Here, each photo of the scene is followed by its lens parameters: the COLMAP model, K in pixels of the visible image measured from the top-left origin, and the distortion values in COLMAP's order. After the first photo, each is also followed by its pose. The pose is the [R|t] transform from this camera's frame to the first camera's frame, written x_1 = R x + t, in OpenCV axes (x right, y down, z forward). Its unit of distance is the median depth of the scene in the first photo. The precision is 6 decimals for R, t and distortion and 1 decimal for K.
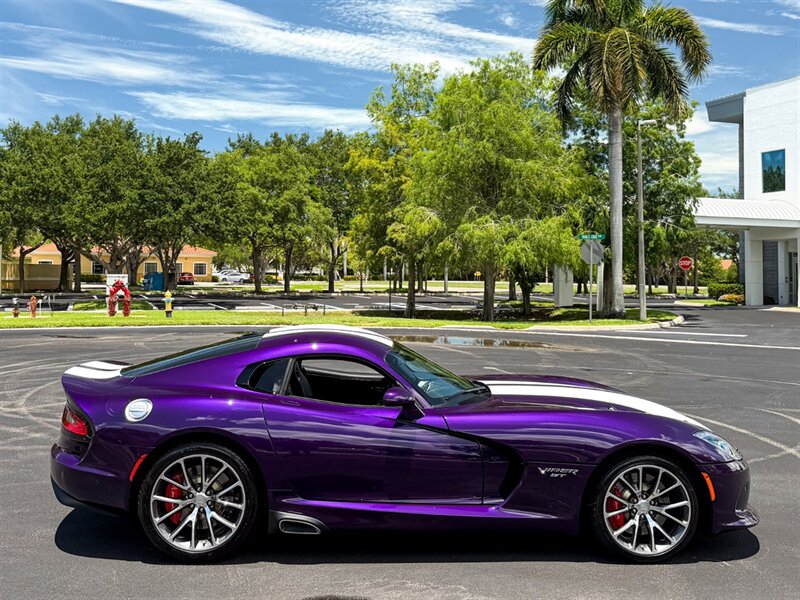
lens RADIAL K [[866.5, 0, 360.9], [0, 866.5, 227.9], [0, 0, 1]] dist [0.158845, -0.367591]
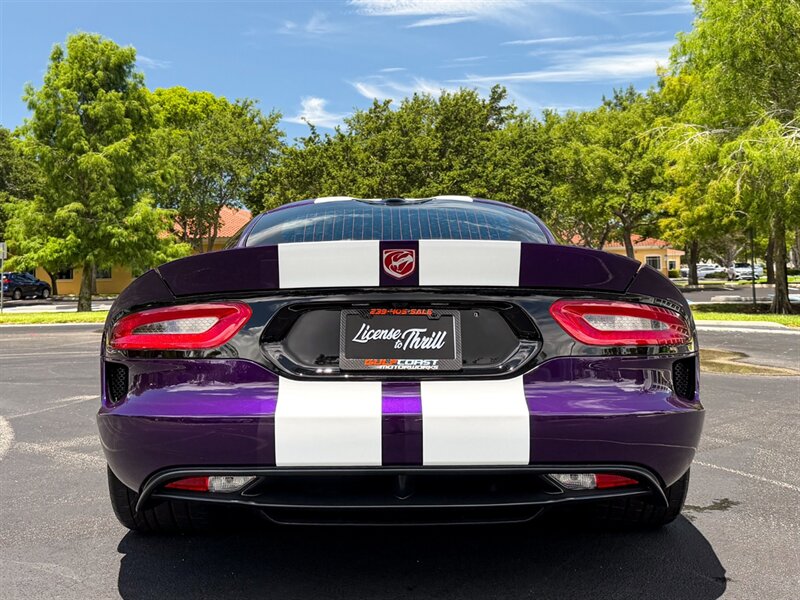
lens RADIAL K [[866.5, 0, 360.9], [0, 866.5, 227.9], [0, 0, 1]] dist [0.158845, -0.367591]
pose [[0.820713, -0.061663, -0.568003, 0.146674], [0.058744, 0.997997, -0.023464, 0.031445], [0.568312, -0.014109, 0.822692, 0.239444]]
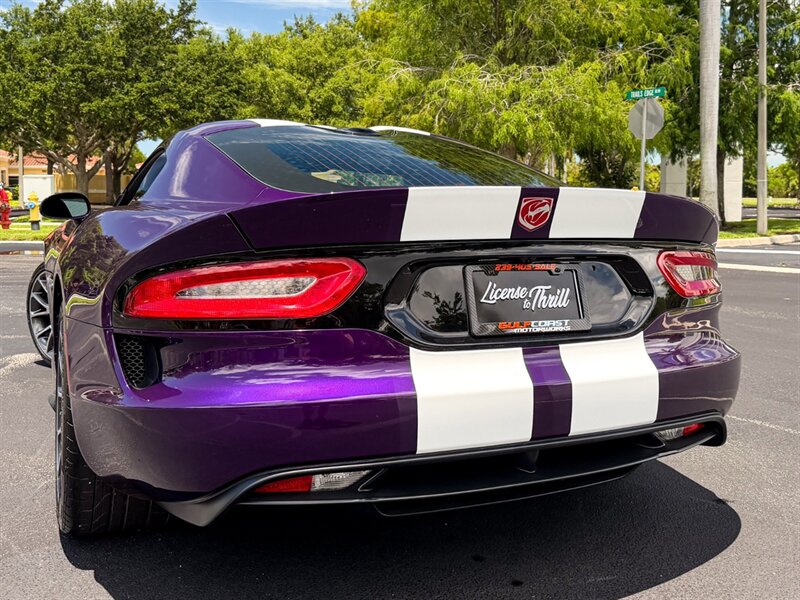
lens RADIAL K [[837.6, 0, 425.1], [0, 837.6, 236.5], [0, 0, 1]] dist [0.164417, -0.370119]
pose [[0.989768, -0.002139, -0.142671, 0.119569], [0.016471, 0.994917, 0.099346, 0.029214], [0.141734, -0.100680, 0.984772, 0.238987]]
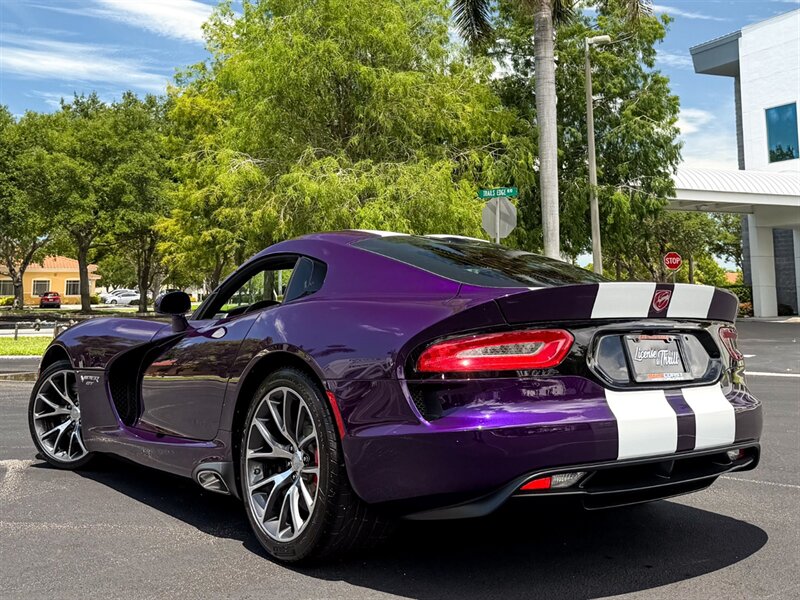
lens RADIAL K [[962.7, 0, 411.1], [0, 962.7, 149.8], [0, 0, 1]] dist [0.219590, -0.567824]
pose [[0.997003, -0.002737, 0.077318, 0.092756], [0.010347, 0.995113, -0.098197, 0.027894], [-0.076671, 0.098703, 0.992159, 0.205258]]
